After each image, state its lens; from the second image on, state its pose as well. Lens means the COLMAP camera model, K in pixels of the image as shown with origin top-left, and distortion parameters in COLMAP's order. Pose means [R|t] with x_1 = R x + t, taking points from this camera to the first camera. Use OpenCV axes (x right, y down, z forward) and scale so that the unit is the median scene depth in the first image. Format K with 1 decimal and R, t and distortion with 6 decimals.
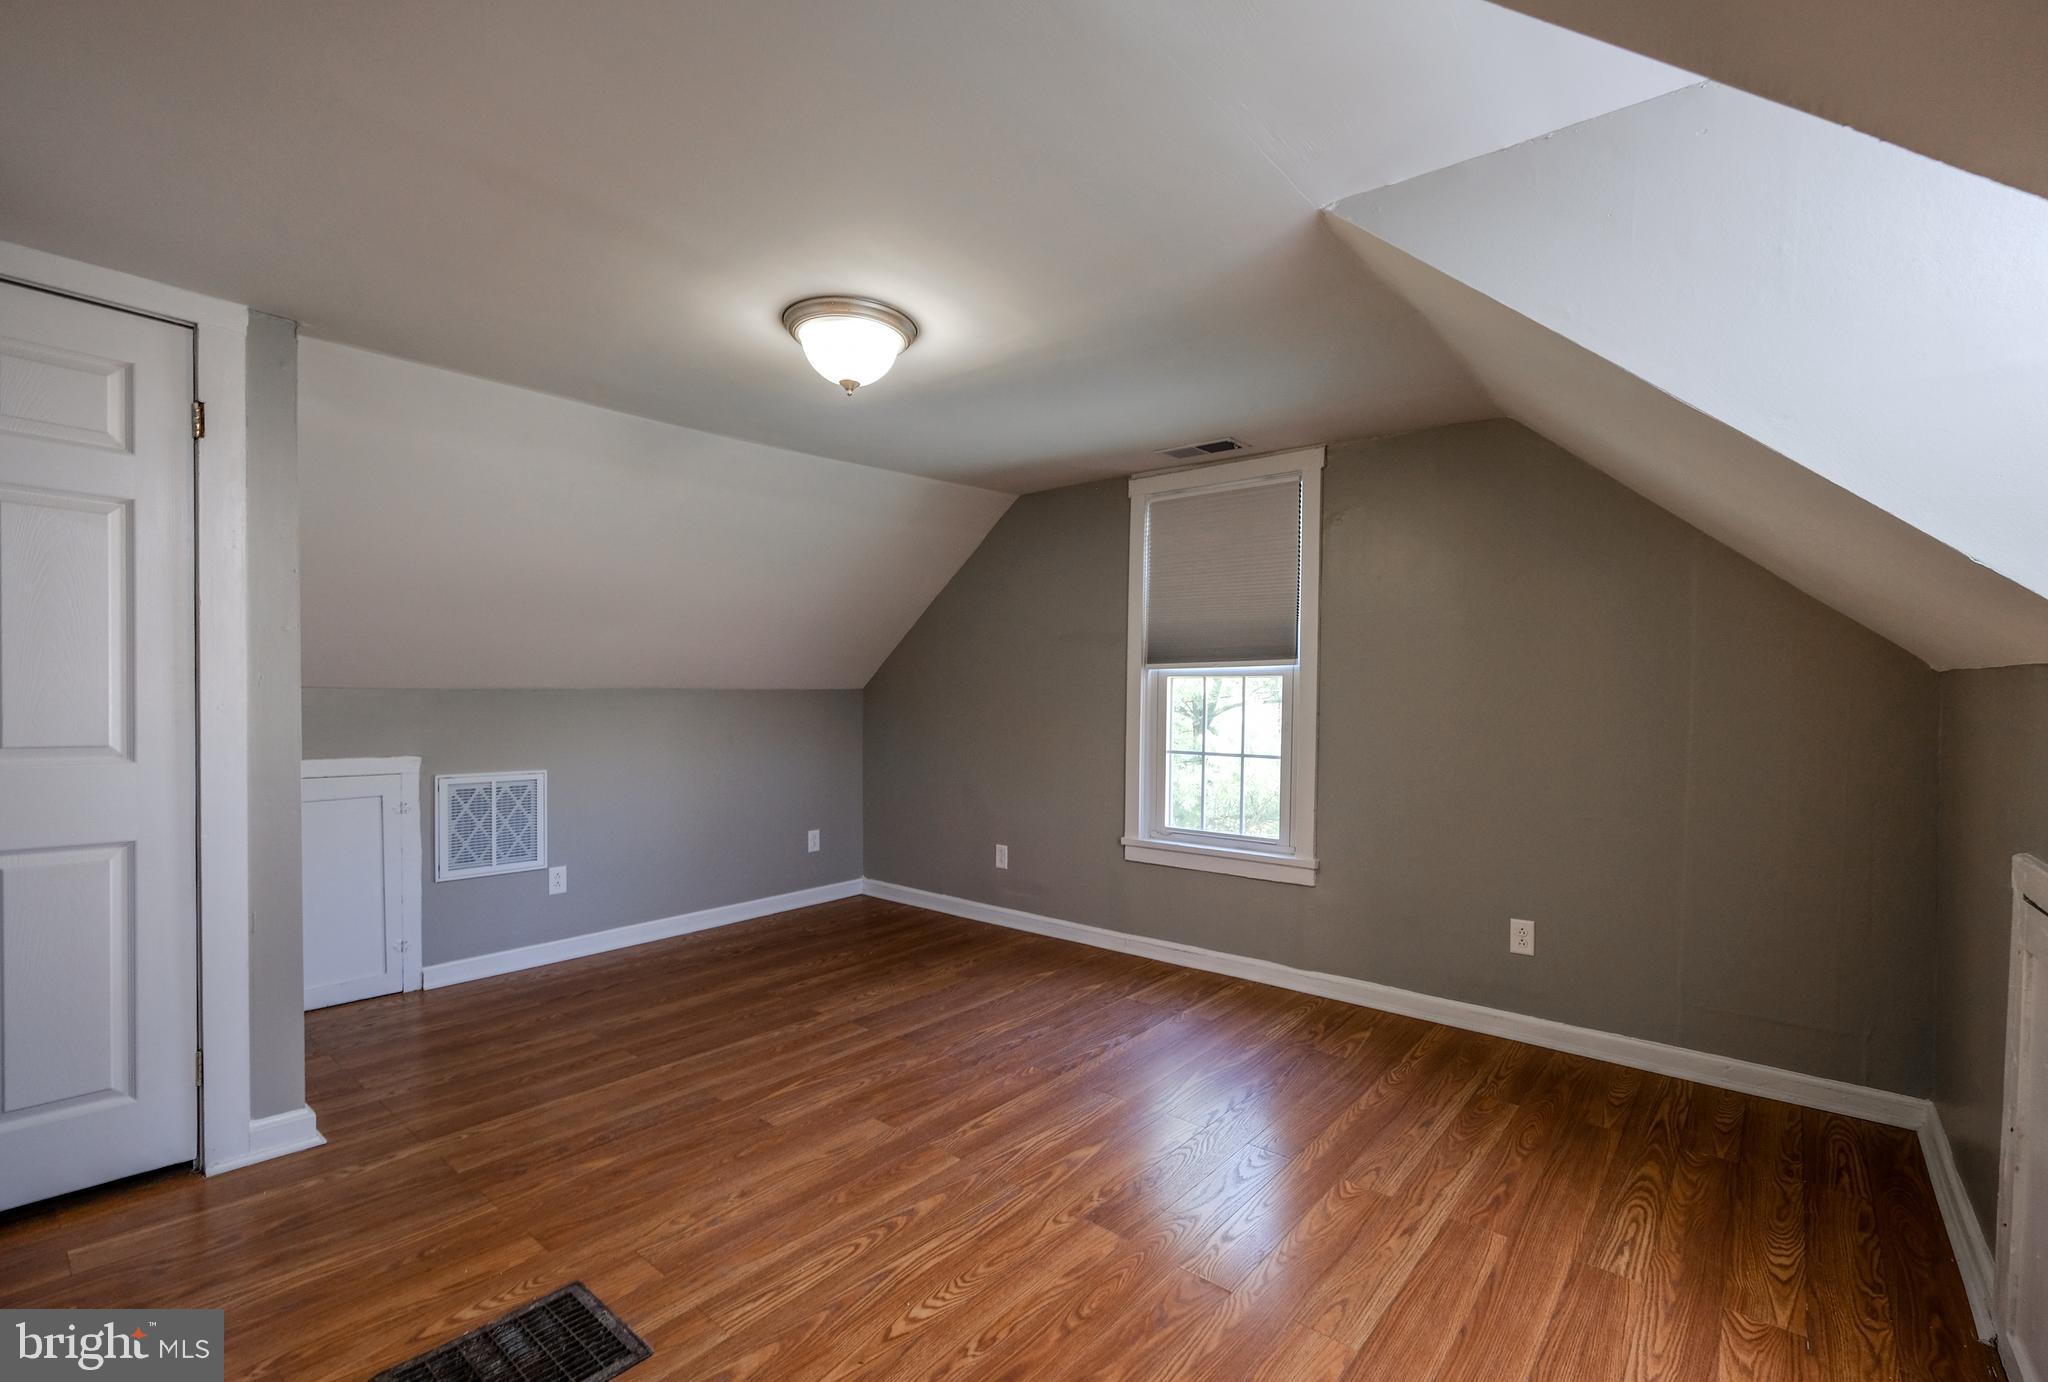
lens RADIAL K [[905.9, 0, 1024.0], [0, 905.9, 691.0], [0, 0, 1]] dist [-0.000149, 0.000051]
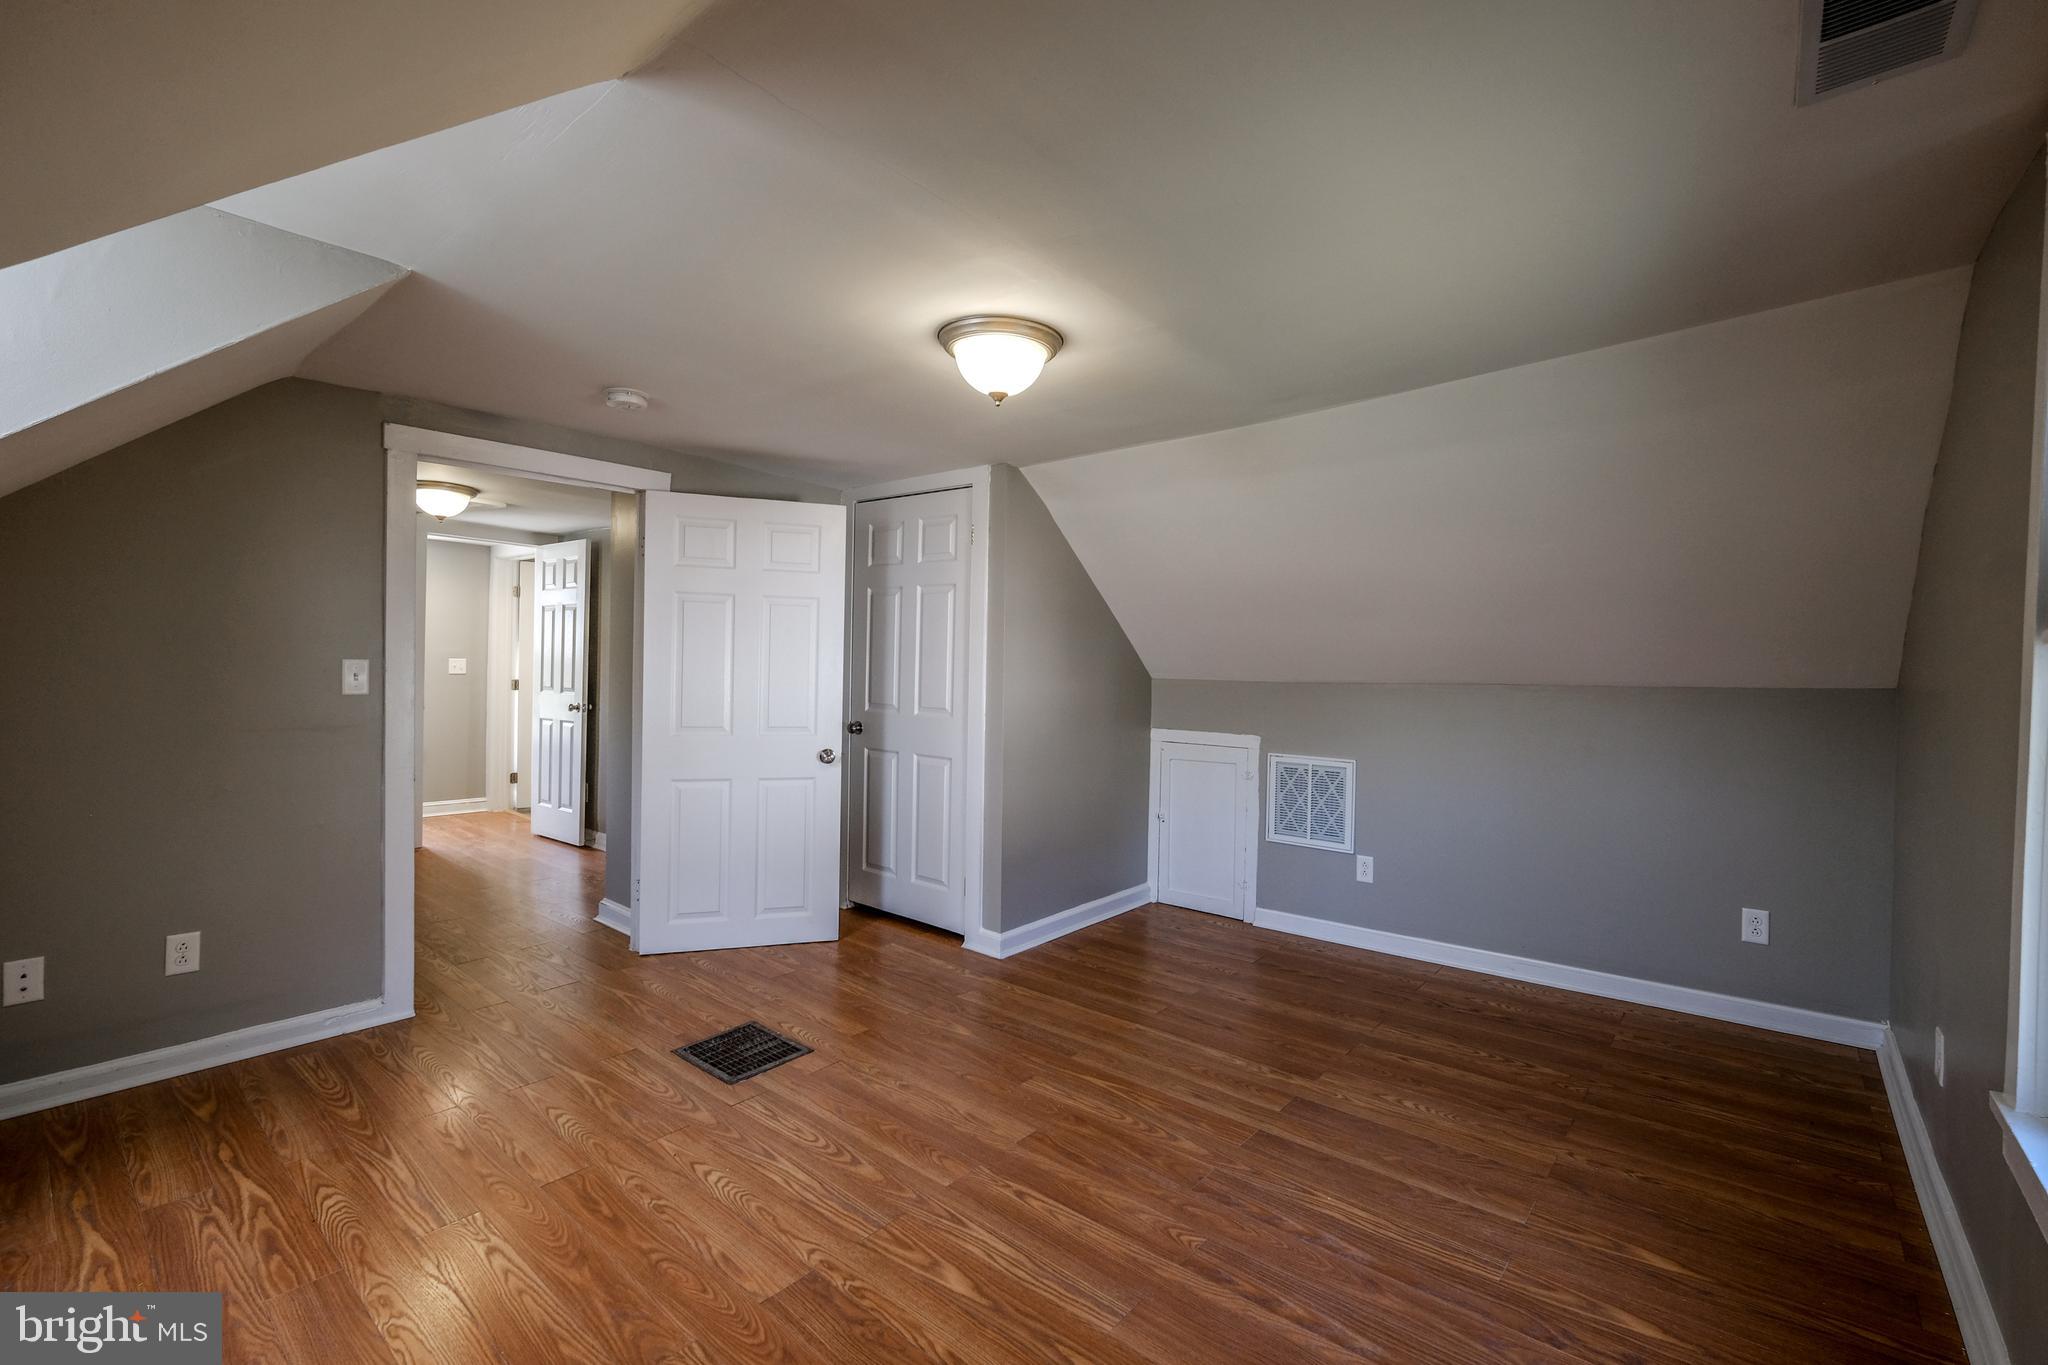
lens RADIAL K [[880.3, 0, 1024.0], [0, 880.3, 682.5], [0, 0, 1]] dist [0.001316, -0.000136]
pose [[0.005241, 0.010814, -0.999928, 0.572287], [-0.007679, 0.999912, 0.010774, -0.011647], [0.999957, 0.007622, 0.005324, 0.729418]]
